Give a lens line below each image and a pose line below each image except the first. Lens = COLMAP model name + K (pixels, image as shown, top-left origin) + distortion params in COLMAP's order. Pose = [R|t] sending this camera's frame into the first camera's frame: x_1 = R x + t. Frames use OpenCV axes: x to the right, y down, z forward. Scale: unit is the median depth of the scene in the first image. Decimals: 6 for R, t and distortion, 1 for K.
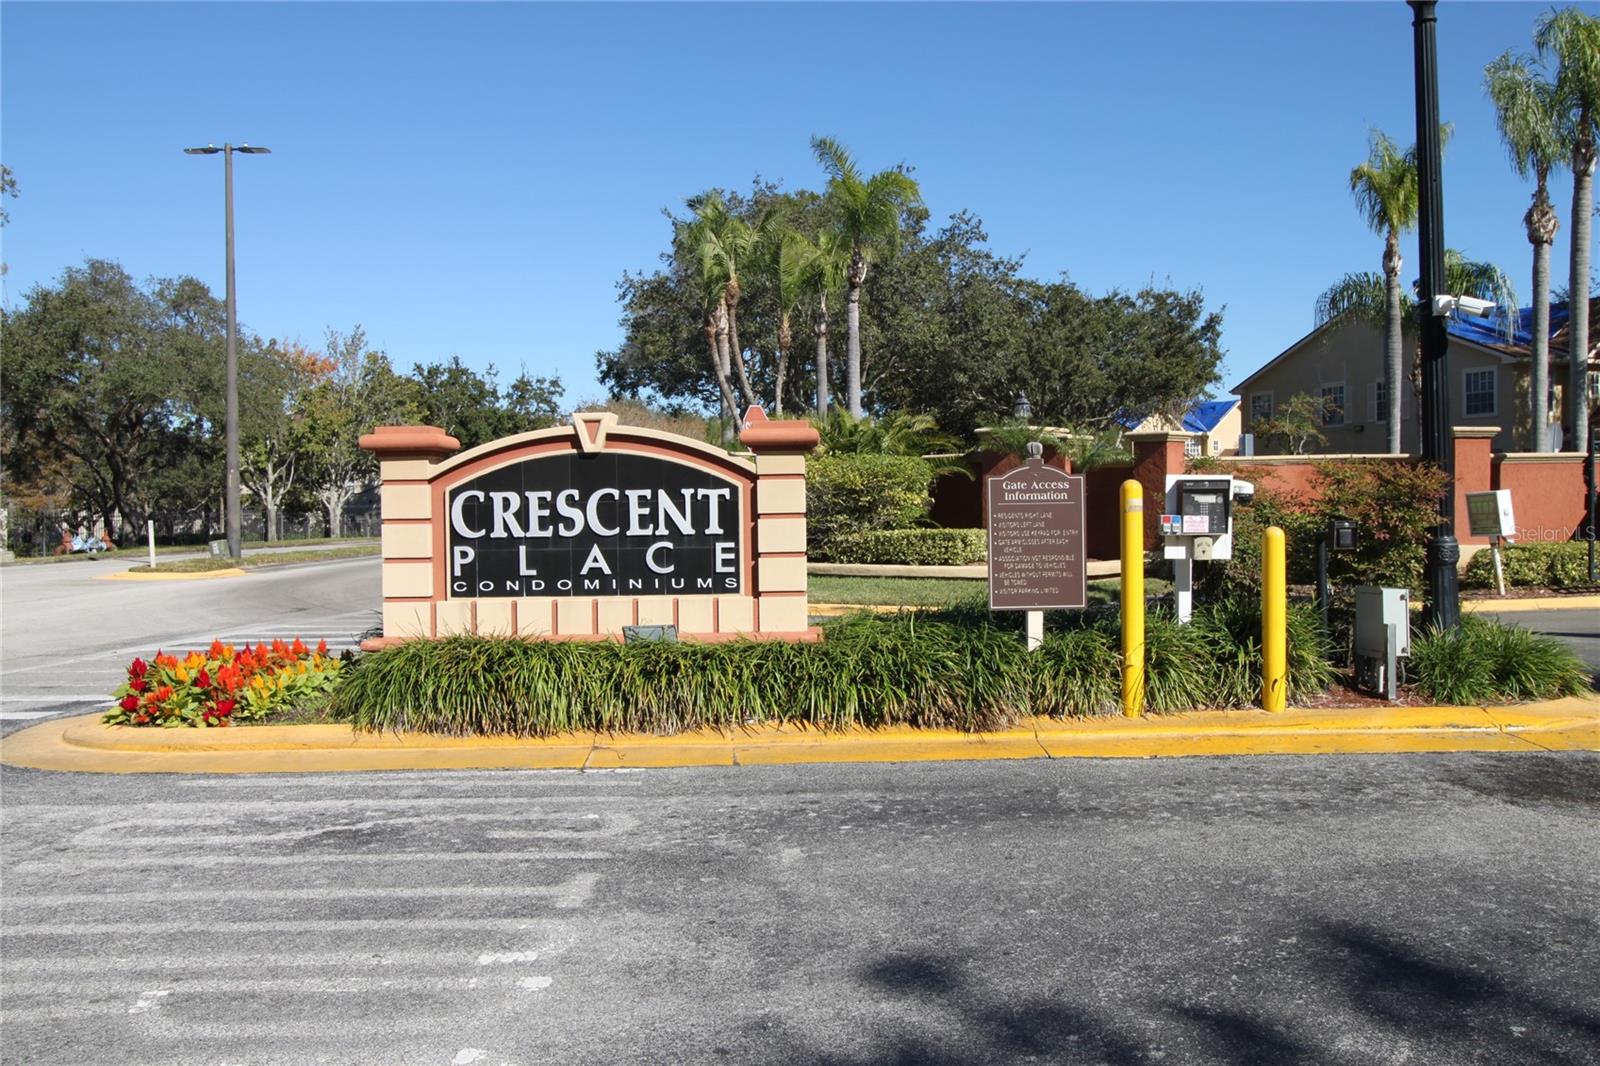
lens RADIAL K [[1369.5, 0, 797.7], [0, 1369.5, 531.8], [0, 0, 1]] dist [-0.006554, -0.003767]
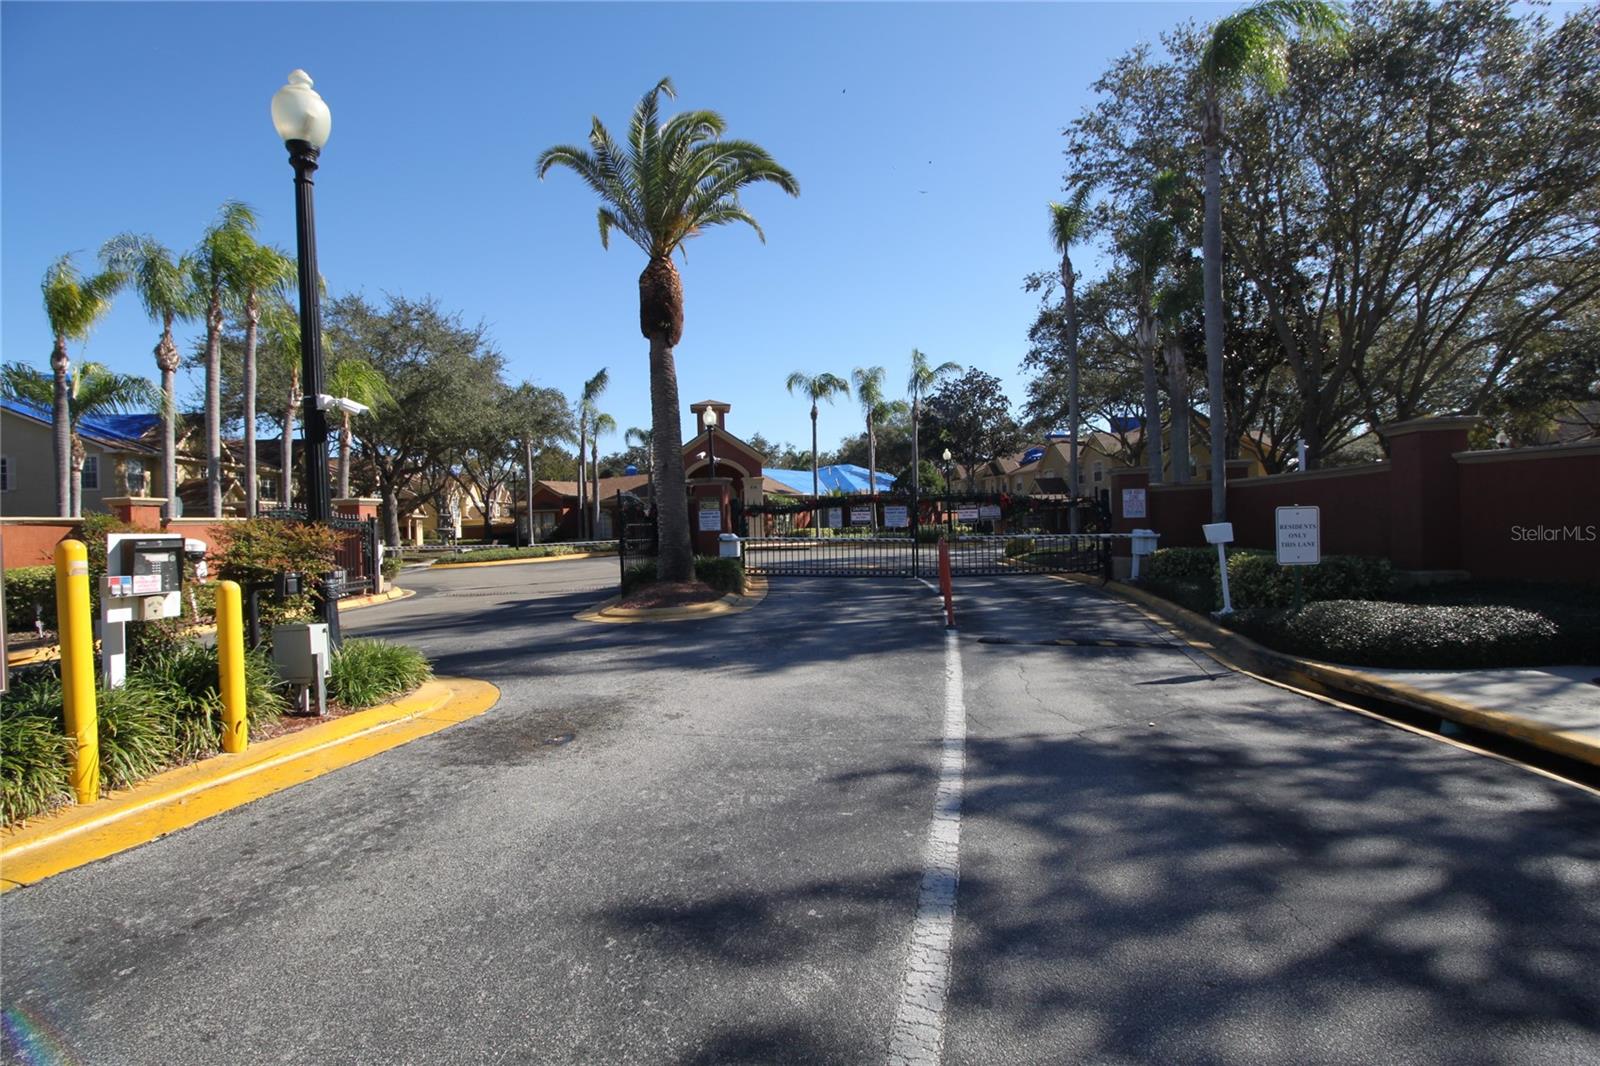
lens RADIAL K [[744.4, 0, 799.6], [0, 744.4, 525.6], [0, 0, 1]] dist [-0.011114, -0.007653]
pose [[0.214156, 0.002275, 0.976797, -0.124824], [0.048524, 0.998738, -0.012965, -0.017827], [-0.975593, 0.050175, 0.213776, 0.427572]]
